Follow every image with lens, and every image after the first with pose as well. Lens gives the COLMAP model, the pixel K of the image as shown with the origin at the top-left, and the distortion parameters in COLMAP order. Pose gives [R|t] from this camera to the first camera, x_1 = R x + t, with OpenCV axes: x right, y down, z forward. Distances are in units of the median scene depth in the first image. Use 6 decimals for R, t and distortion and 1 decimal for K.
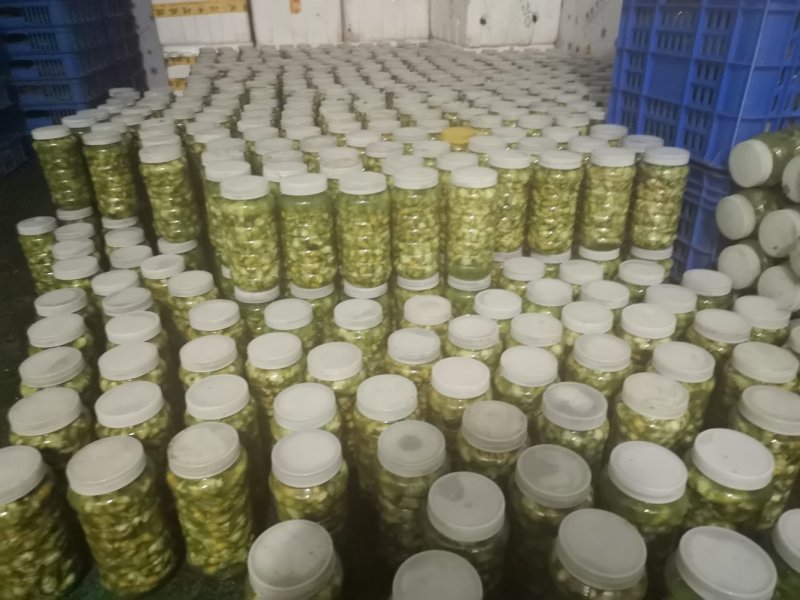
lens RADIAL K [[597.3, 0, 400.2], [0, 597.3, 325.8], [0, 0, 1]] dist [0.053683, -0.037230]
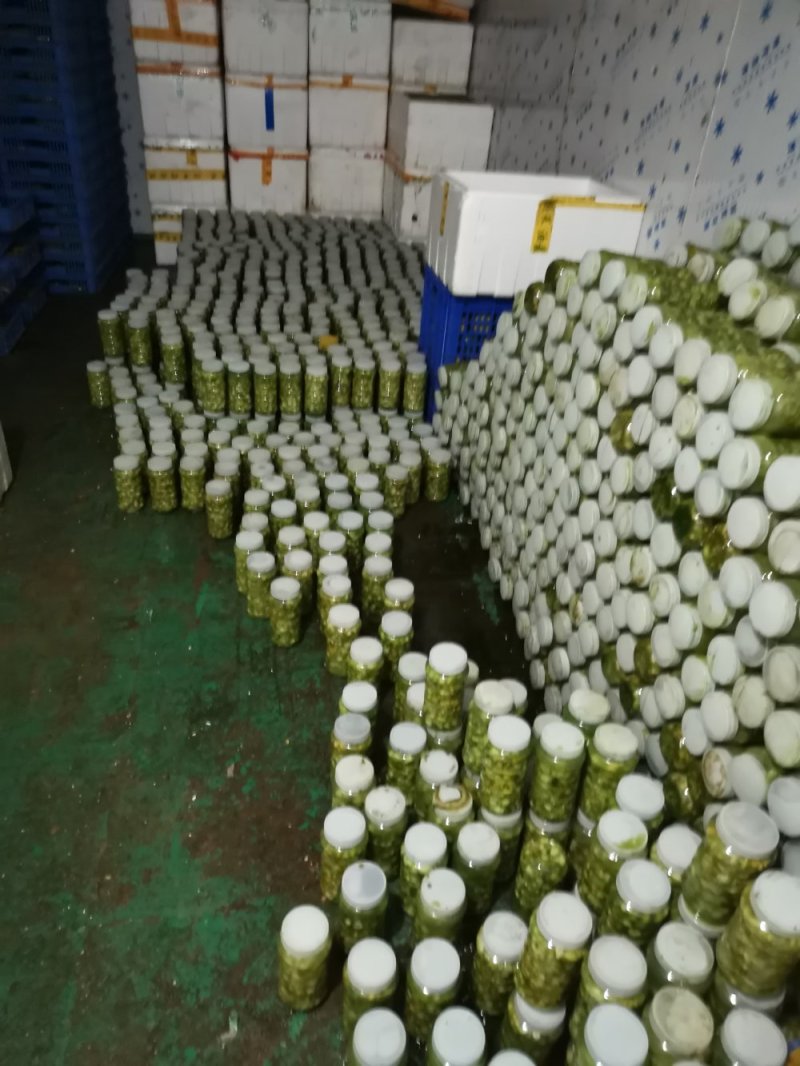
lens RADIAL K [[795.9, 0, 400.0], [0, 795.9, 533.0], [0, 0, 1]] dist [0.053683, -0.037230]
pose [[0.995288, 0.096774, 0.006075, 0.445942], [-0.096956, 0.994074, 0.049151, 0.163952], [-0.001283, -0.049508, 0.998773, -1.871081]]
